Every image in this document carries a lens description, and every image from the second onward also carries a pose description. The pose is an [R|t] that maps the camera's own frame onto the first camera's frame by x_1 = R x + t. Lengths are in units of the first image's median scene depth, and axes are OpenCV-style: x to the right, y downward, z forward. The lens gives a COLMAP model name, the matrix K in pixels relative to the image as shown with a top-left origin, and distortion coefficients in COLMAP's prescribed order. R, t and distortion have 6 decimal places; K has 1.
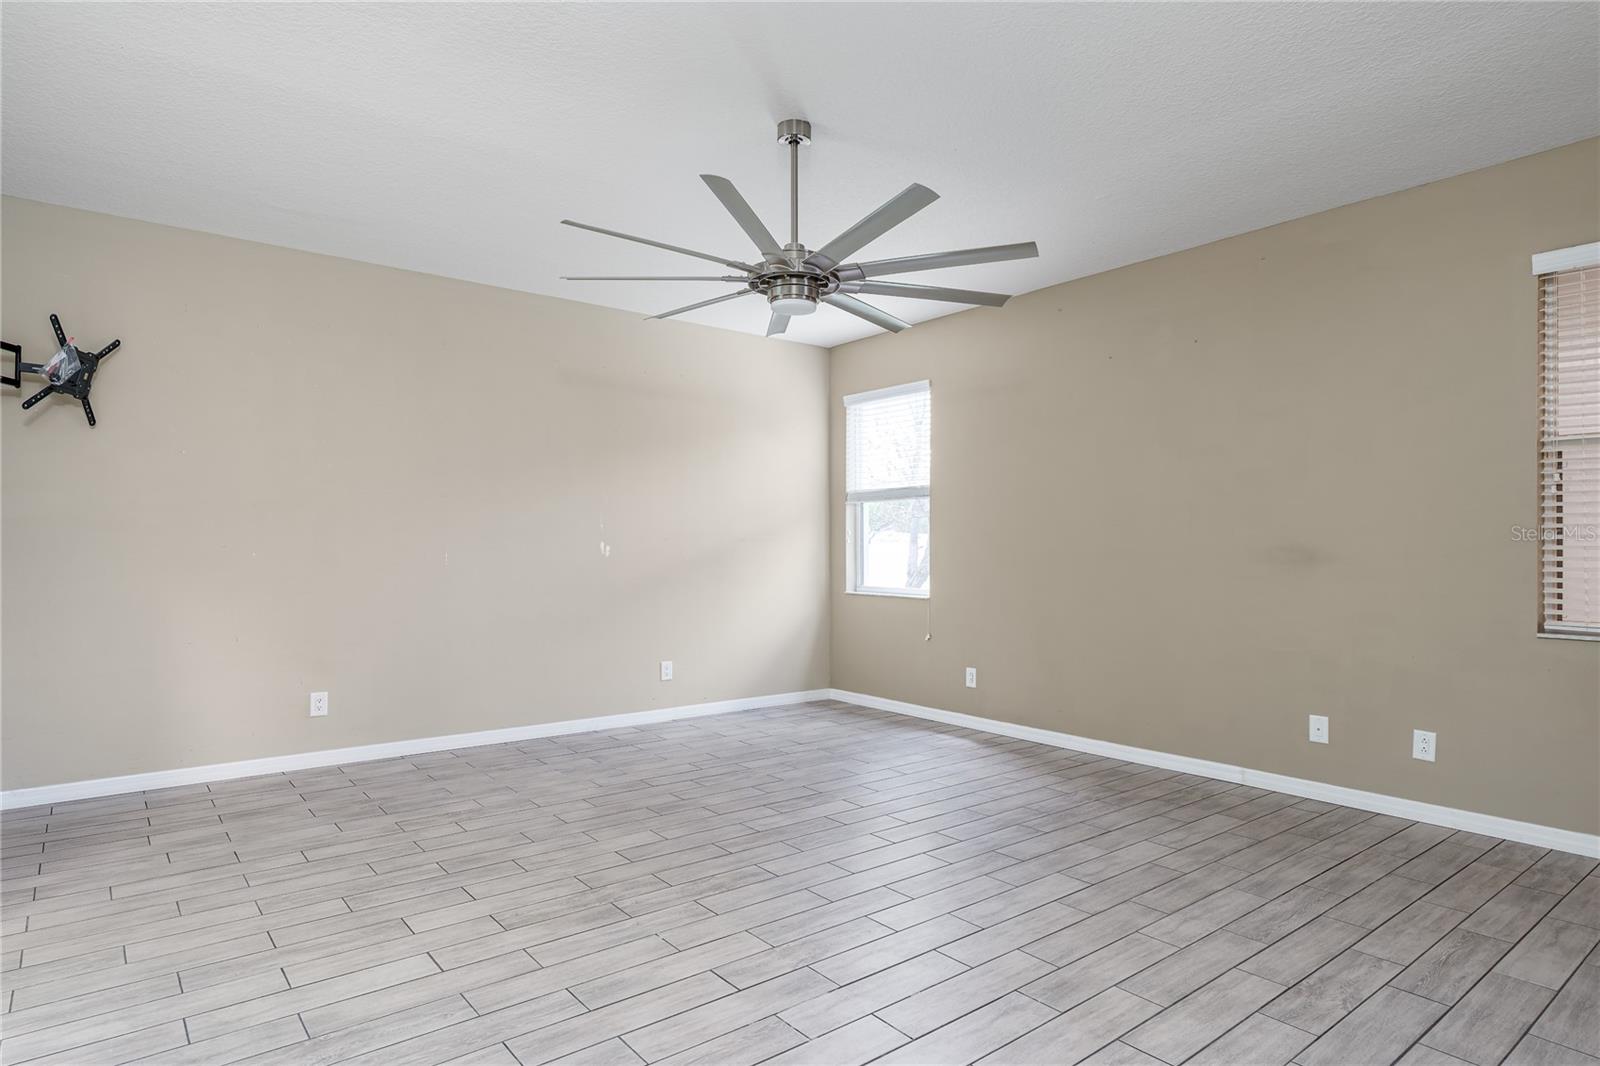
lens RADIAL K [[901.6, 0, 791.5], [0, 901.6, 537.2], [0, 0, 1]] dist [-0.001053, 0.000321]
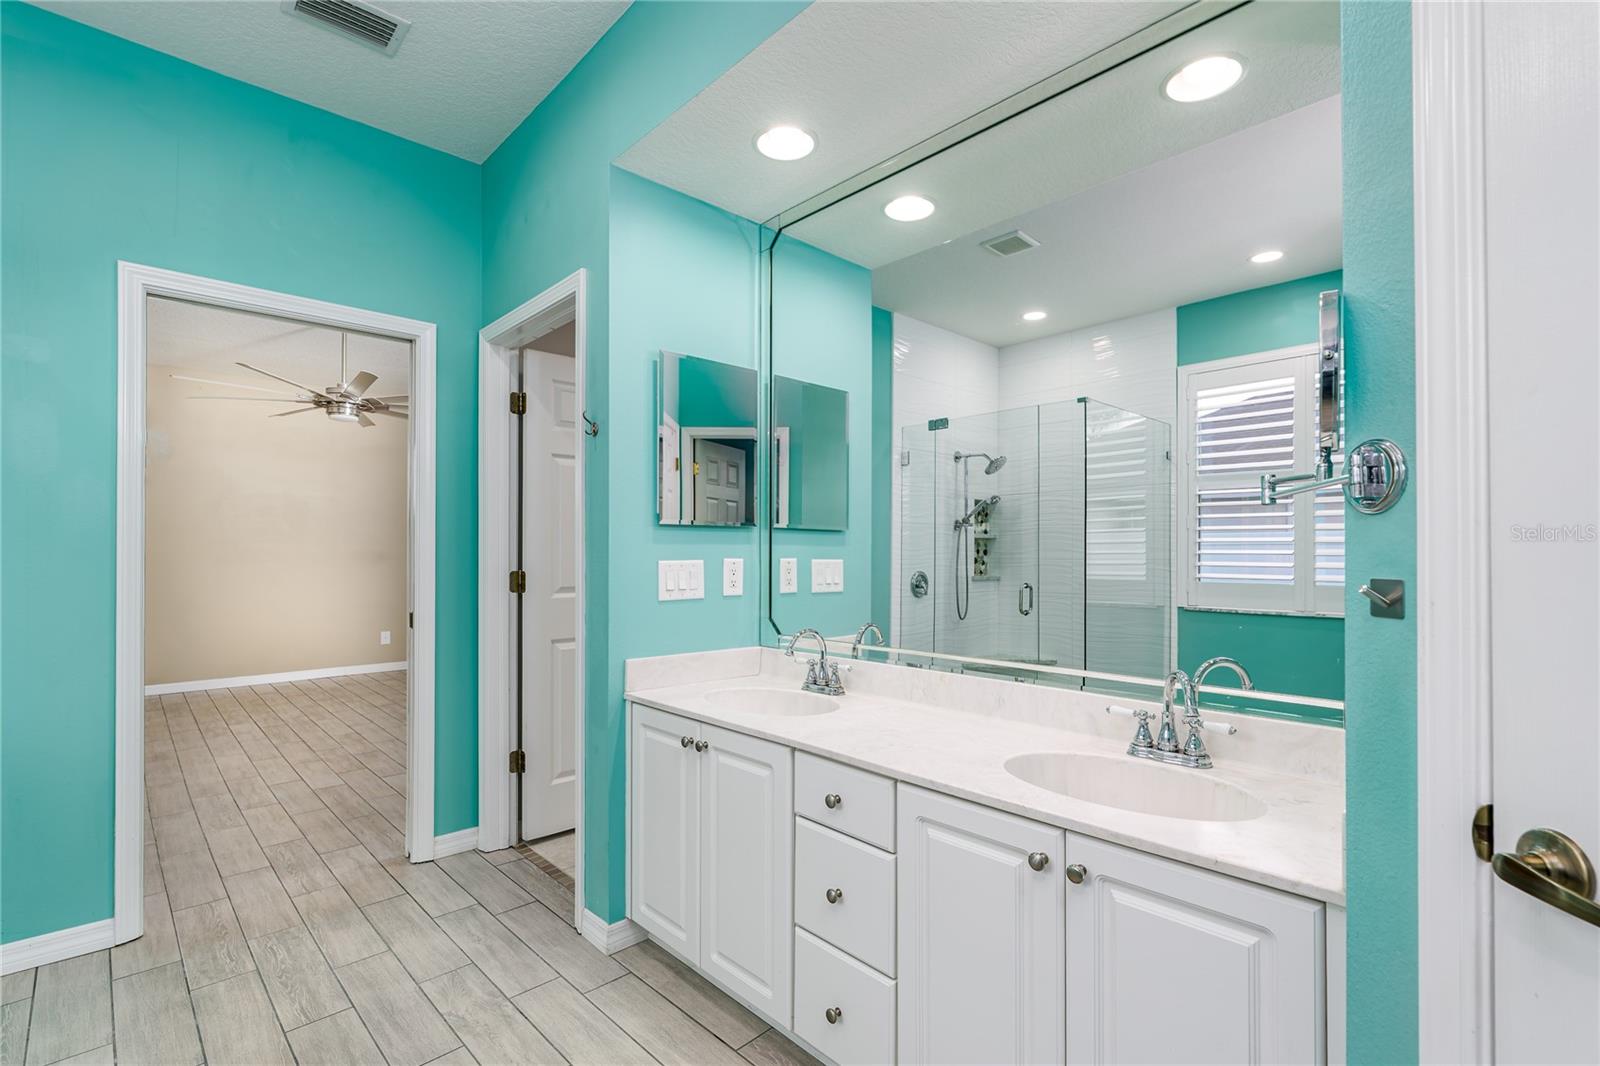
lens RADIAL K [[721.4, 0, 795.3], [0, 721.4, 549.9], [0, 0, 1]] dist [-0.004697, 0.000885]
pose [[-0.085102, 0.000949, 0.996372, -1.576859], [-0.011887, 0.999927, -0.001967, -0.007125], [-0.996301, -0.012011, -0.085084, 0.236380]]
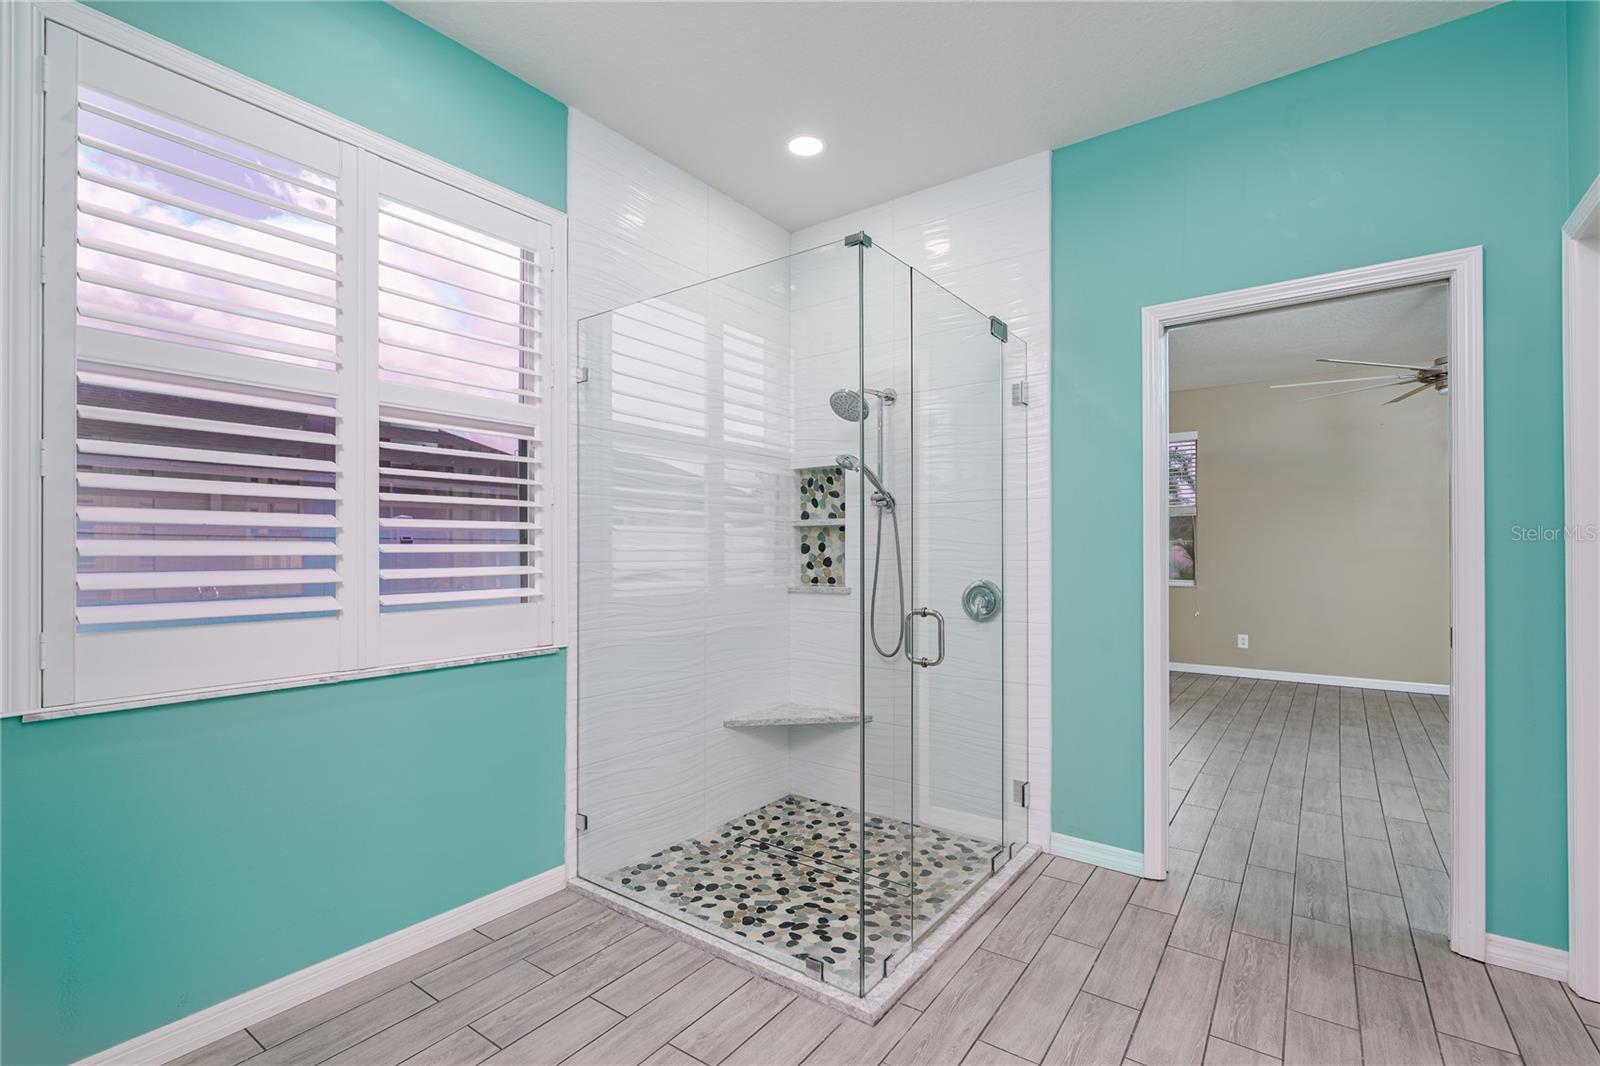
lens RADIAL K [[721.4, 0, 798.5], [0, 721.4, 524.9], [0, 0, 1]] dist [-0.004697, 0.000885]
pose [[0.967431, 0.007062, 0.253038, -1.431623], [-0.000790, 0.999690, -0.024877, -0.003787], [-0.253135, 0.023867, 0.967137, 0.118850]]
